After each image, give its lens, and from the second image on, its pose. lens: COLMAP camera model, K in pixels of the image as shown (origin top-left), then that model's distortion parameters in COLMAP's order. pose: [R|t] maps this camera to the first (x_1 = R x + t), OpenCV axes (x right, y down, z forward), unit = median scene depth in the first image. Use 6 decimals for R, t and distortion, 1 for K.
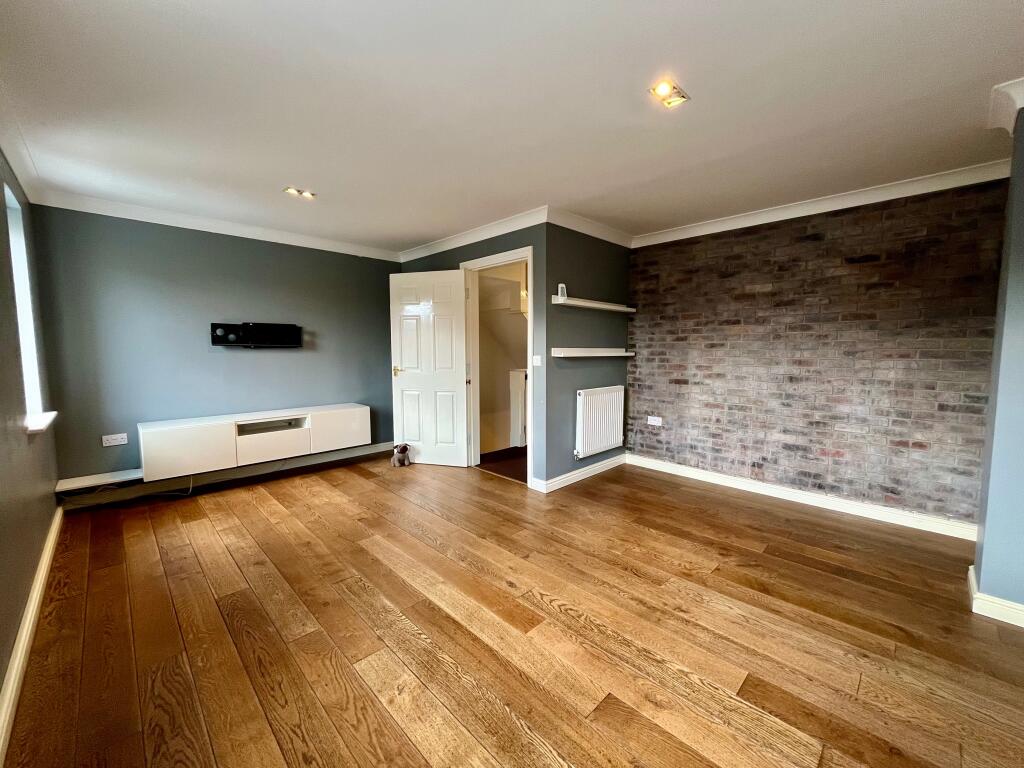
lens RADIAL K [[411.7, 0, 511.1], [0, 411.7, 383.3], [0, 0, 1]] dist [-0.001395, -0.000177]
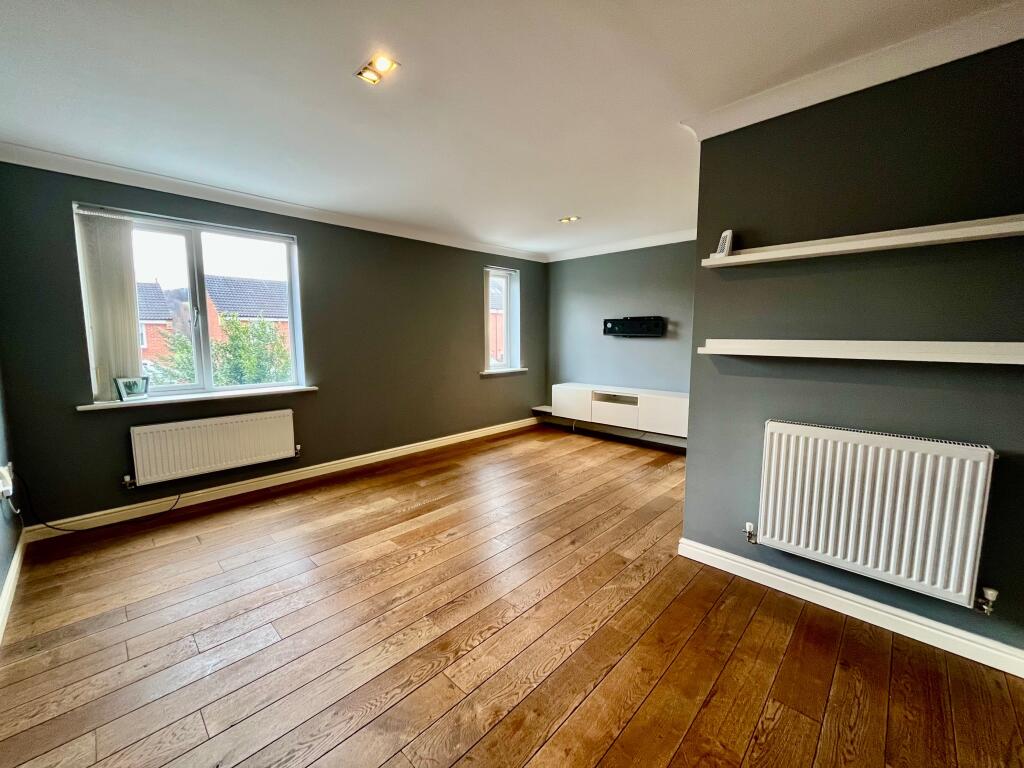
lens RADIAL K [[411.7, 0, 511.8], [0, 411.7, 382.3], [0, 0, 1]] dist [-0.001395, -0.000177]
pose [[0.028298, 0.113642, -0.993119, 0.774646], [-0.085138, 0.990180, 0.110880, -0.069789], [0.995967, 0.081414, 0.037696, 0.731998]]
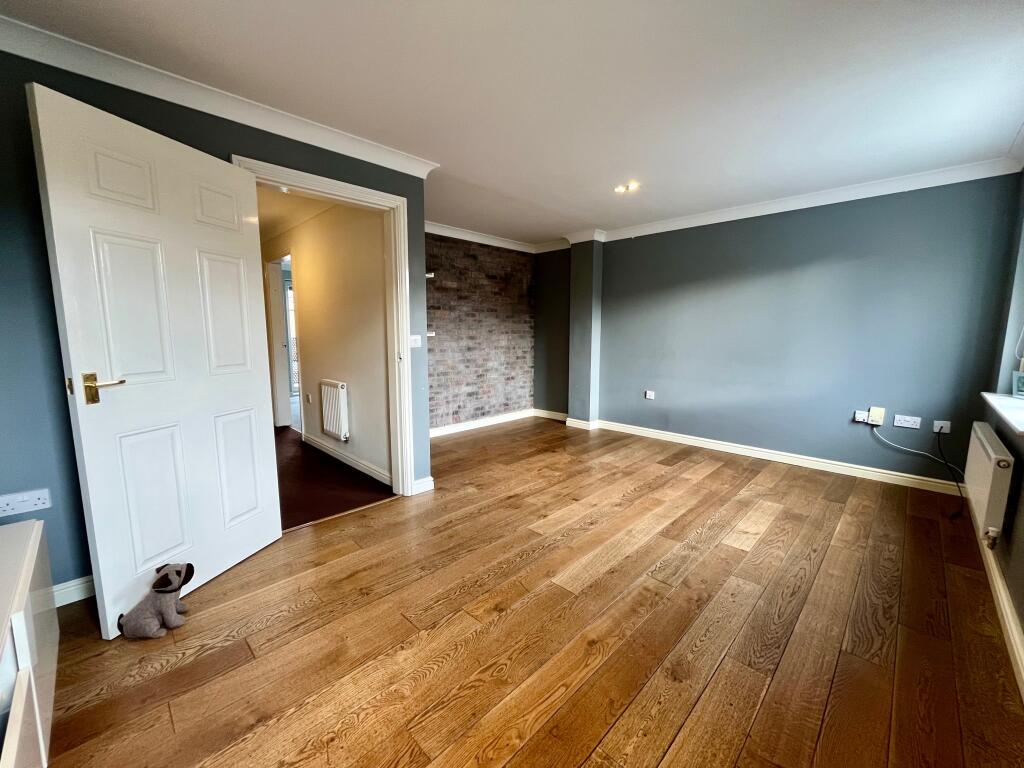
lens RADIAL K [[411.7, 0, 510.8], [0, 411.7, 384.1], [0, 0, 1]] dist [-0.001395, -0.000177]
pose [[-0.014294, -0.125936, 0.991935, -0.844390], [0.084819, 0.988308, 0.126698, -0.062535], [-0.996294, 0.085946, -0.003445, 0.879862]]
